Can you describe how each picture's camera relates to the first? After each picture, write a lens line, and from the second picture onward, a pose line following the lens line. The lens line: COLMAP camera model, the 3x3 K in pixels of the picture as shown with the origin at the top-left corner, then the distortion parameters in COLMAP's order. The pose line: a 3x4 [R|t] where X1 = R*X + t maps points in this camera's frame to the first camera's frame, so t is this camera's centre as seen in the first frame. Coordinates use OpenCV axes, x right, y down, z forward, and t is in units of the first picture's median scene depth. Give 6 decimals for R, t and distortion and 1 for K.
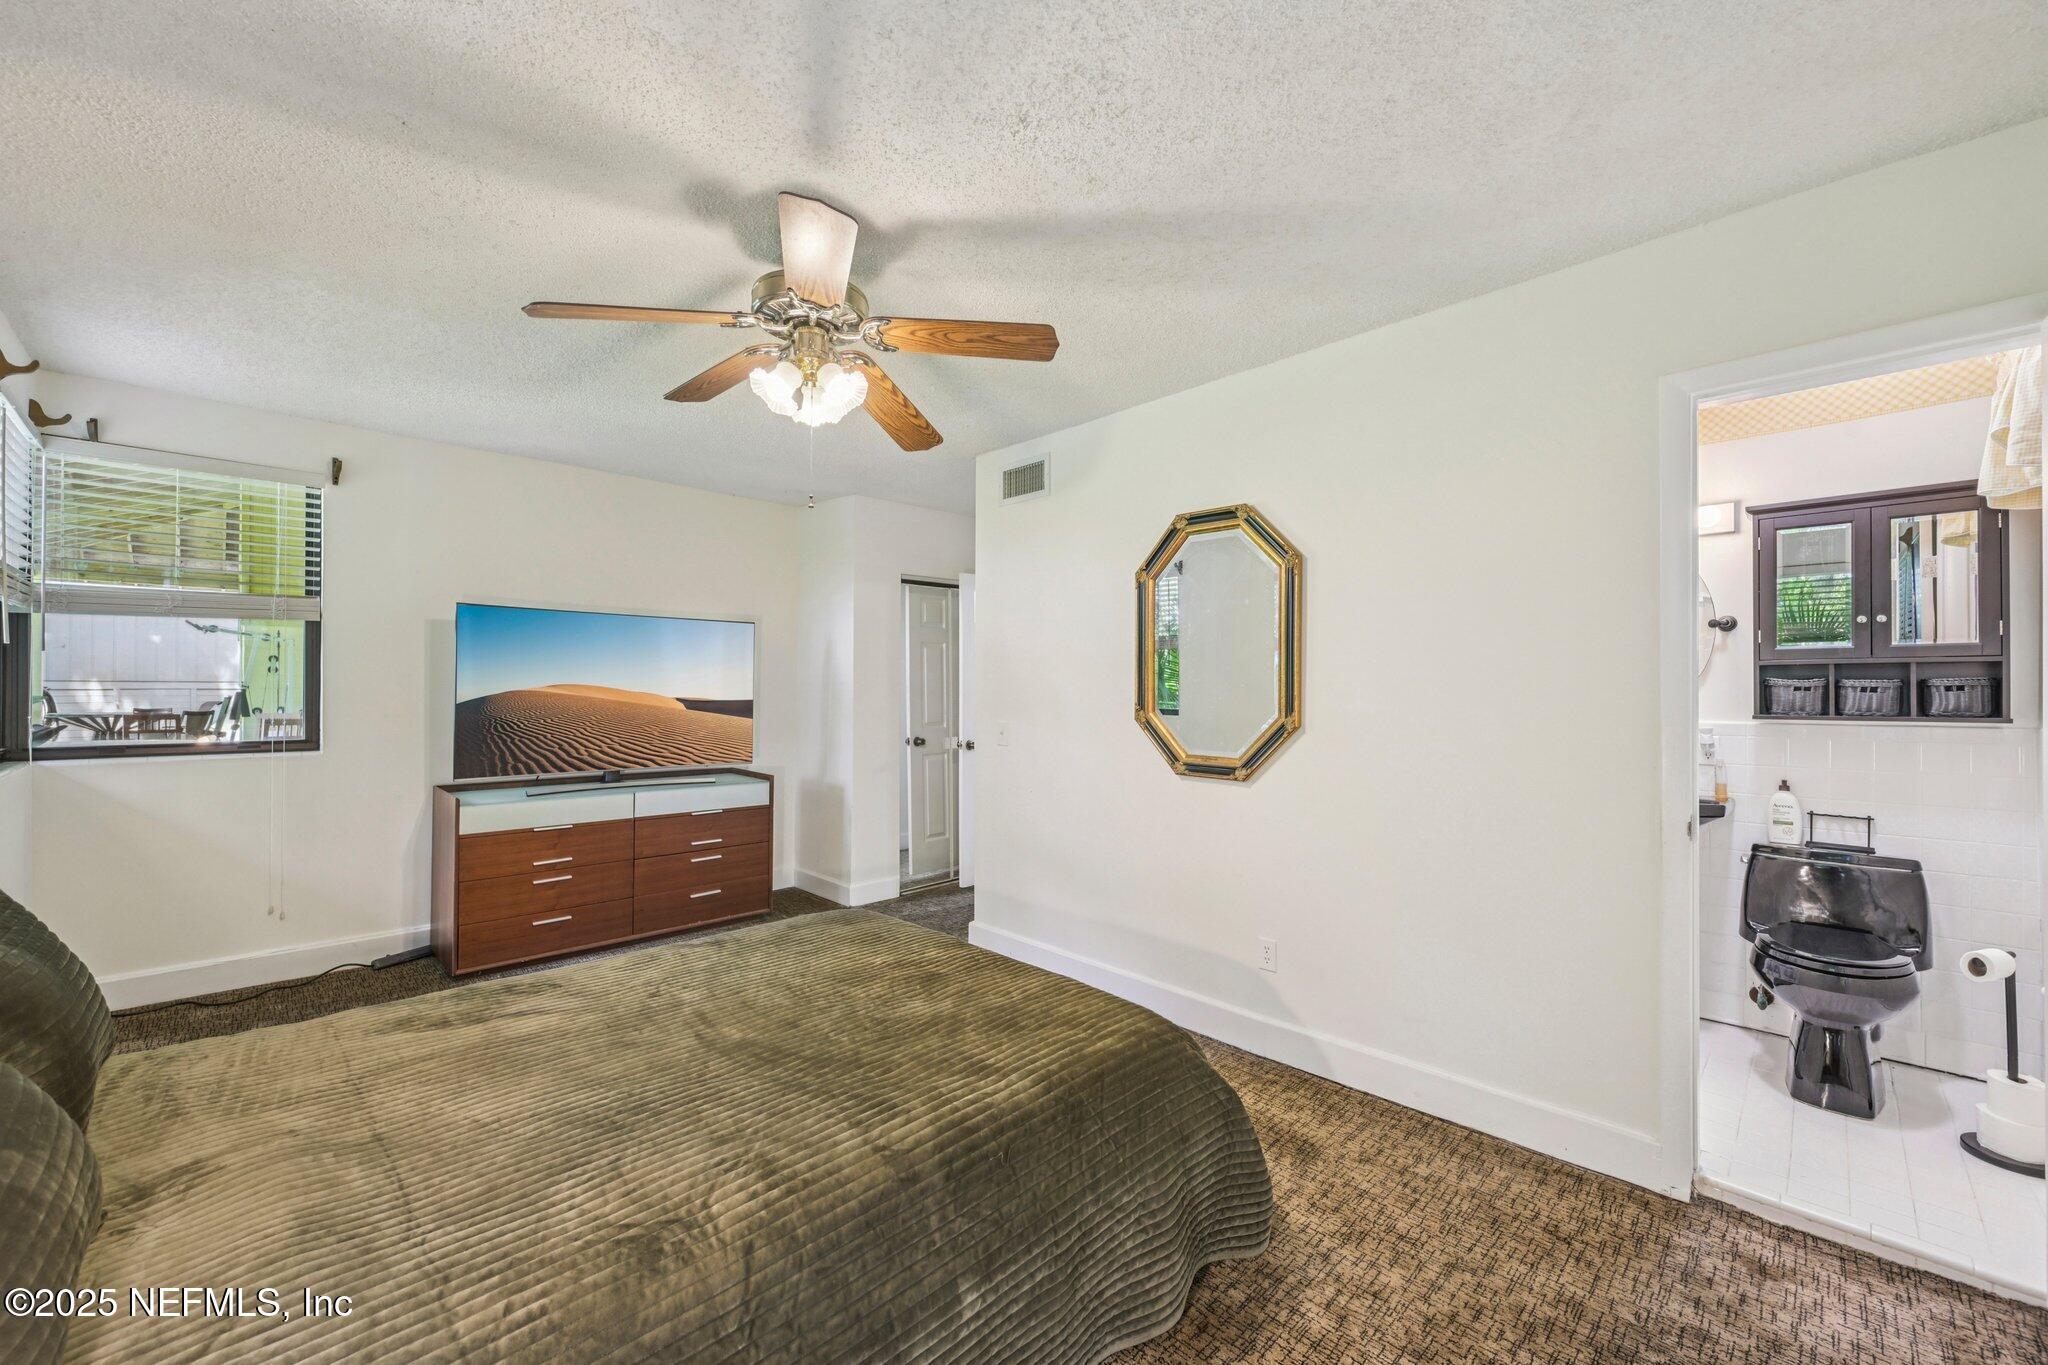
lens RADIAL K [[801.1, 0, 1019.5], [0, 801.1, 682.9], [0, 0, 1]] dist [-0.000400, -0.000004]
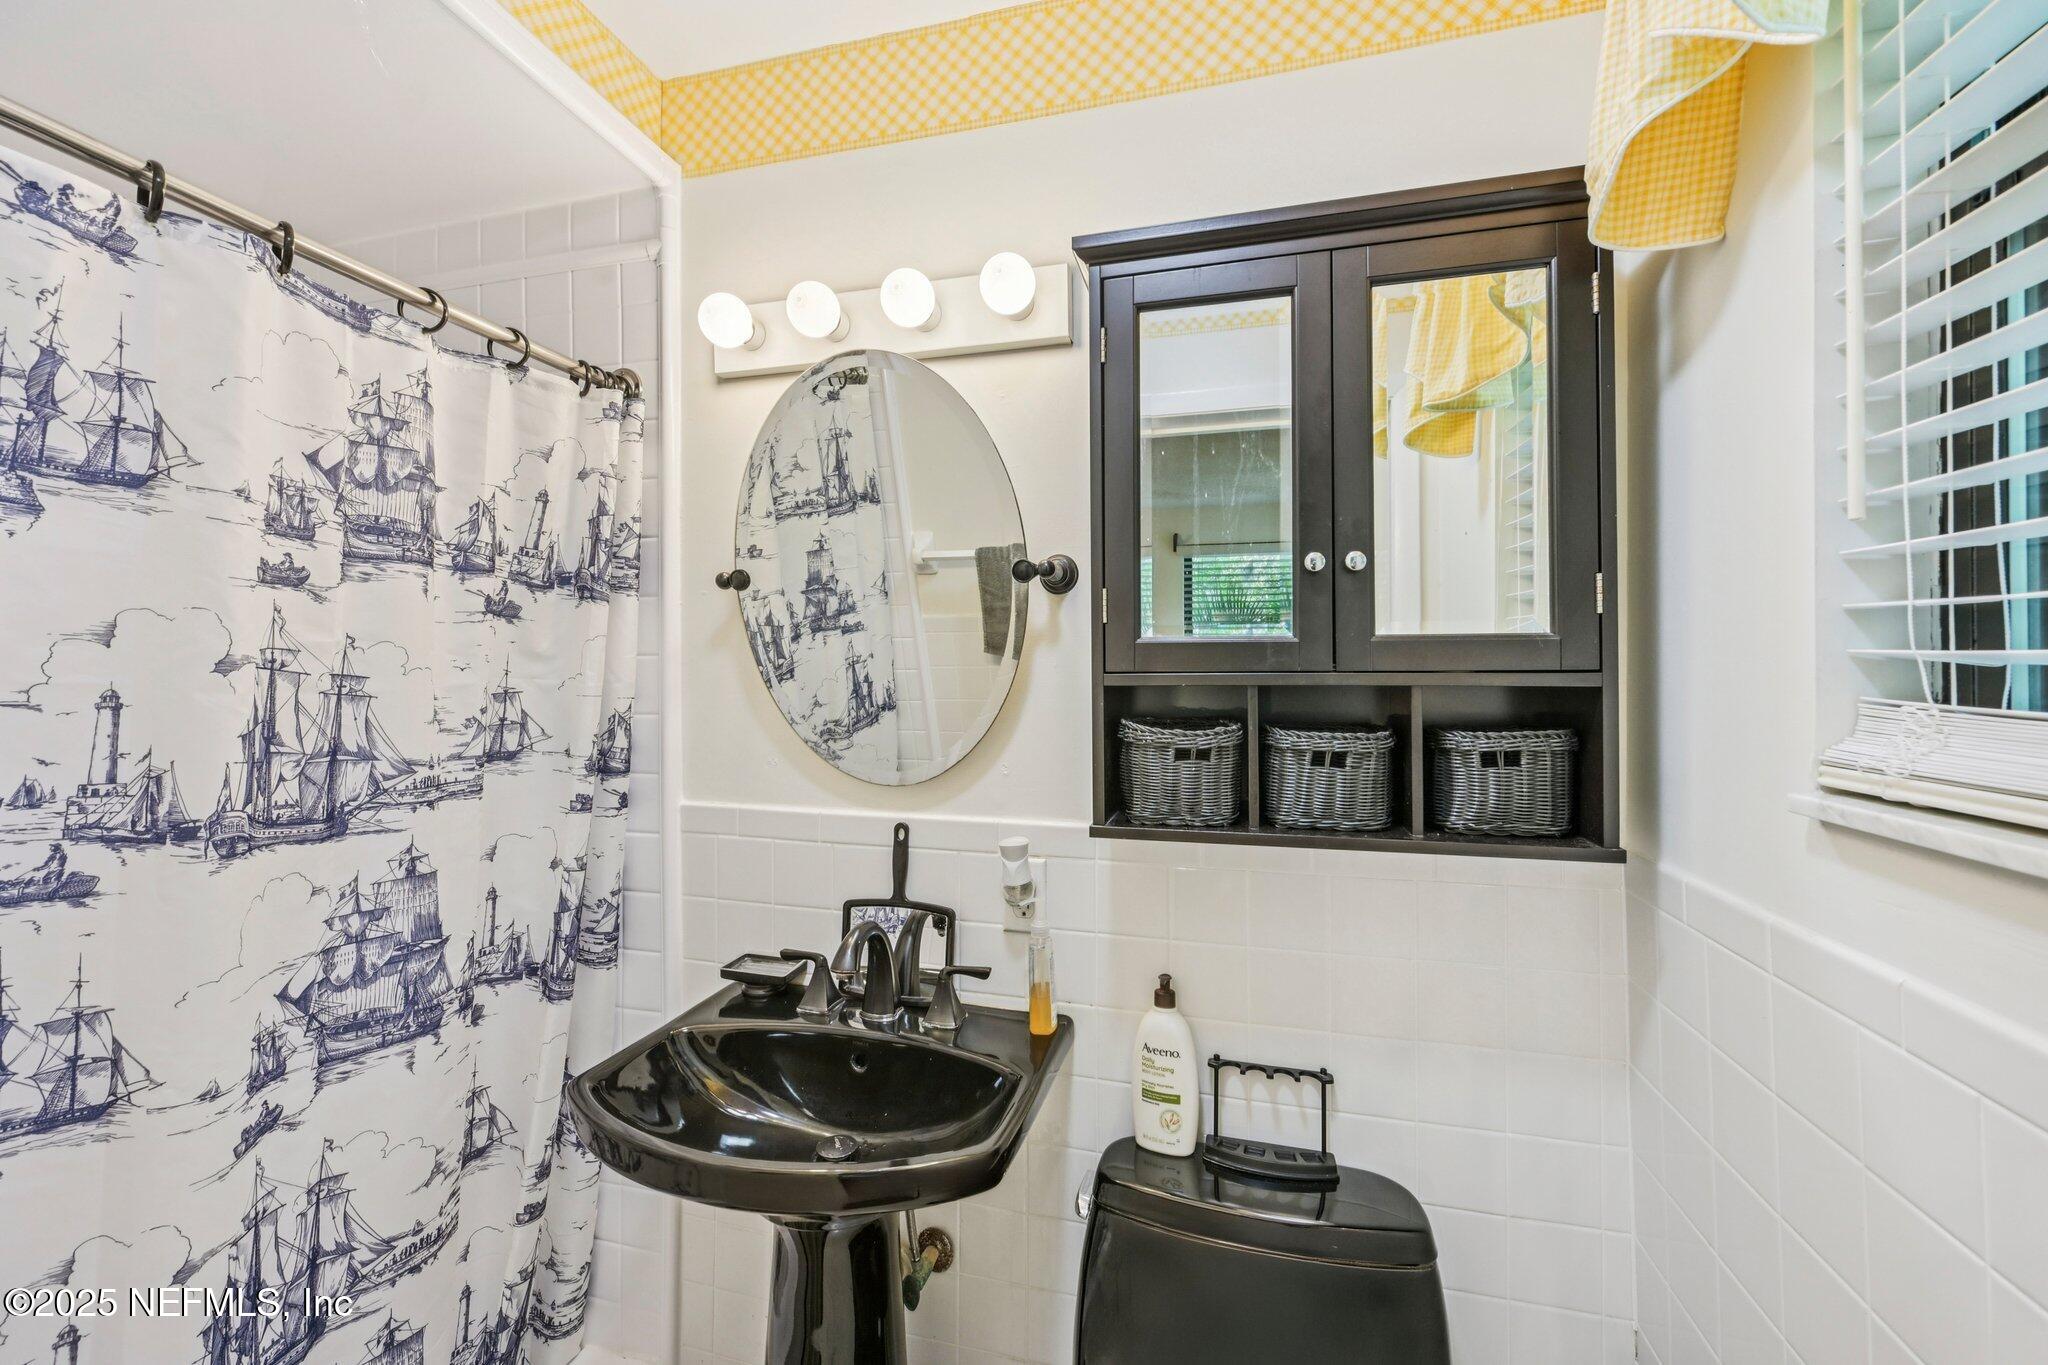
lens RADIAL K [[828.7, 0, 1026.2], [0, 828.7, 659.2], [0, 0, 1]] dist [-0.000668, -0.000036]
pose [[0.868288, -0.004612, 0.496038, 0.735781], [0.002870, 0.999987, 0.004275, -0.037178], [-0.496051, -0.002289, 0.868290, 0.721850]]
